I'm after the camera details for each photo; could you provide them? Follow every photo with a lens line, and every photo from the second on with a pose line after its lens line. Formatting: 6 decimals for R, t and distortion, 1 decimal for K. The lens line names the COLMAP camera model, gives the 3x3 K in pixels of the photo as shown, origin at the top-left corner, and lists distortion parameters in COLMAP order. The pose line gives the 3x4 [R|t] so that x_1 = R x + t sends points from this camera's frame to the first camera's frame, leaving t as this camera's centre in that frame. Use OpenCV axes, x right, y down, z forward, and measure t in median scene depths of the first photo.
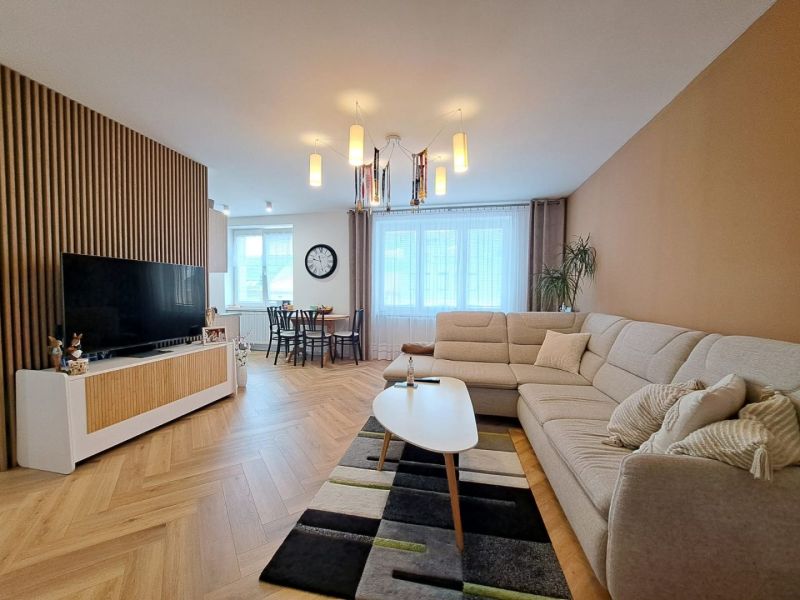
lens RADIAL K [[317.6, 0, 389.7], [0, 317.6, 304.4], [0, 0, 1]] dist [-0.001346, -0.000588]
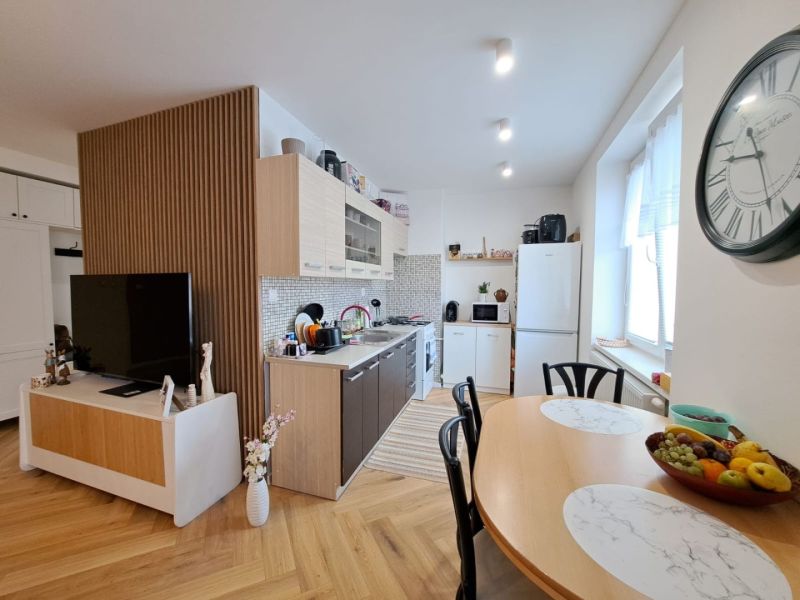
lens RADIAL K [[317.6, 0, 389.7], [0, 317.6, 304.4], [0, 0, 1]] dist [-0.001346, -0.000588]
pose [[-0.130913, 0.046446, -0.990305, -0.032251], [-0.039783, 0.997851, 0.052060, -0.061204], [0.990595, 0.046213, -0.128784, 0.834786]]
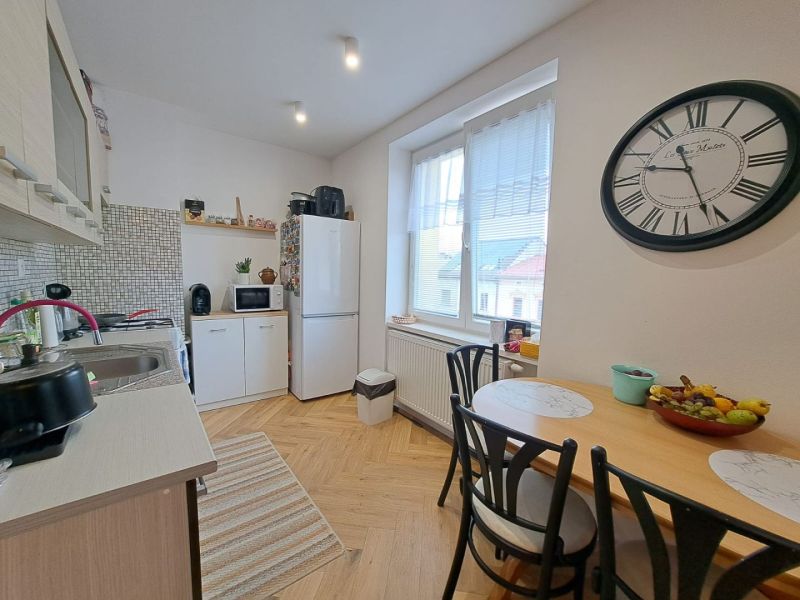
lens RADIAL K [[318.9, 0, 388.4], [0, 318.9, 305.2], [0, 0, 1]] dist [-0.032902, 0.005716]
pose [[0.753765, 0.078080, -0.652490, -0.227446], [-0.042485, 0.996629, 0.070182, -0.051158], [0.655770, -0.025179, 0.754541, 0.705499]]
